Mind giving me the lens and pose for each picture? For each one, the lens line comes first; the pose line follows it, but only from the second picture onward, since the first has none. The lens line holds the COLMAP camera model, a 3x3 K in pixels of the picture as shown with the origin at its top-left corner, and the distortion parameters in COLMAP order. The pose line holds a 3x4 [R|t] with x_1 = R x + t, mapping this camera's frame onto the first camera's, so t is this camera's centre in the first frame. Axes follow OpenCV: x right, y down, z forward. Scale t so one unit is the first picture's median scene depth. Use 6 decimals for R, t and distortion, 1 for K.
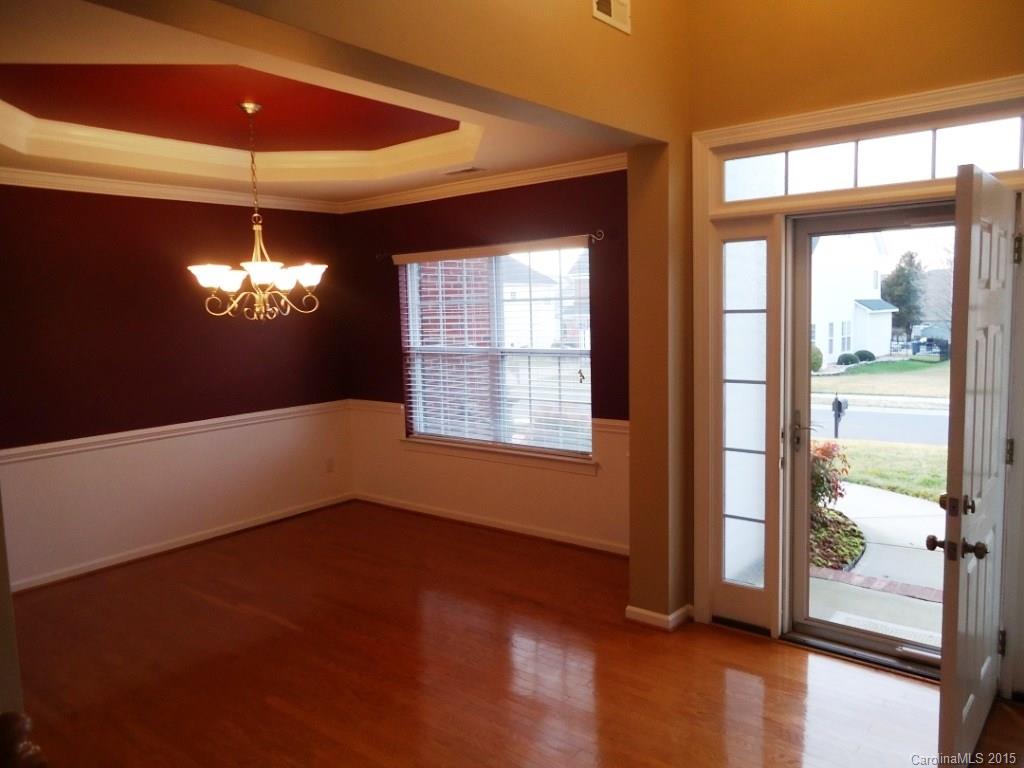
lens RADIAL K [[740.1, 0, 514.4], [0, 740.1, 380.1], [0, 0, 1]] dist [-0.004418, 0.006278]
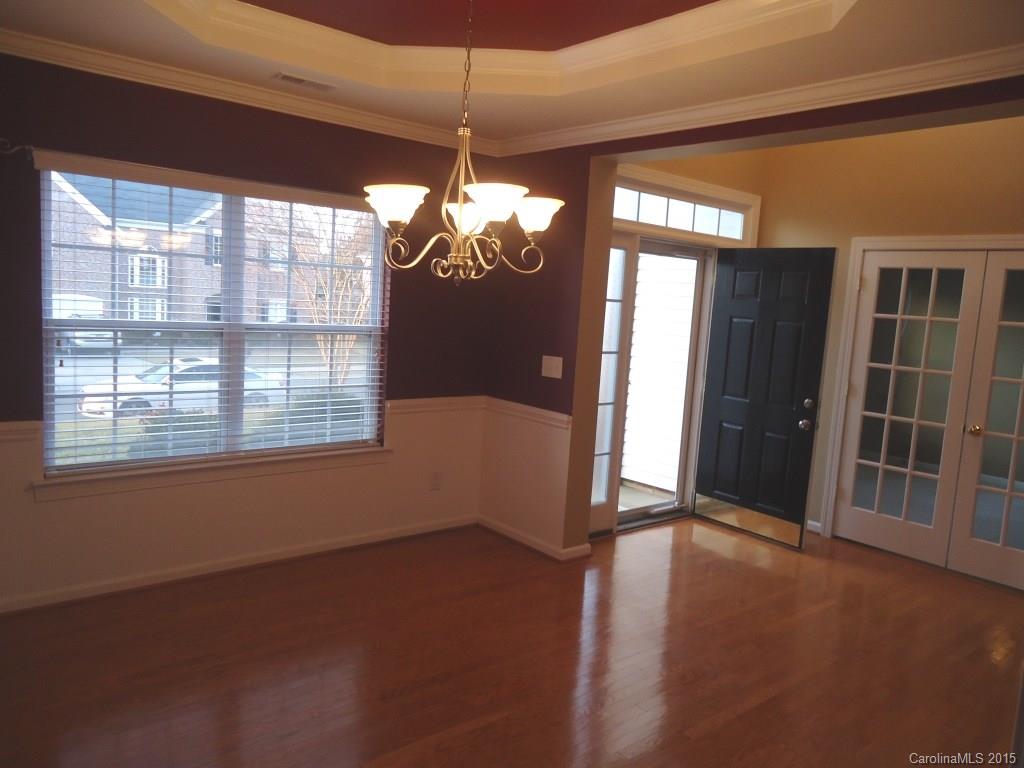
lens RADIAL K [[740.1, 0, 514.4], [0, 740.1, 380.1], [0, 0, 1]] dist [-0.004418, 0.006278]
pose [[0.198675, -0.072916, 0.977349, -0.750848], [0.026329, 0.997266, 0.069050, -0.033112], [-0.979712, 0.012014, 0.200051, 0.644090]]
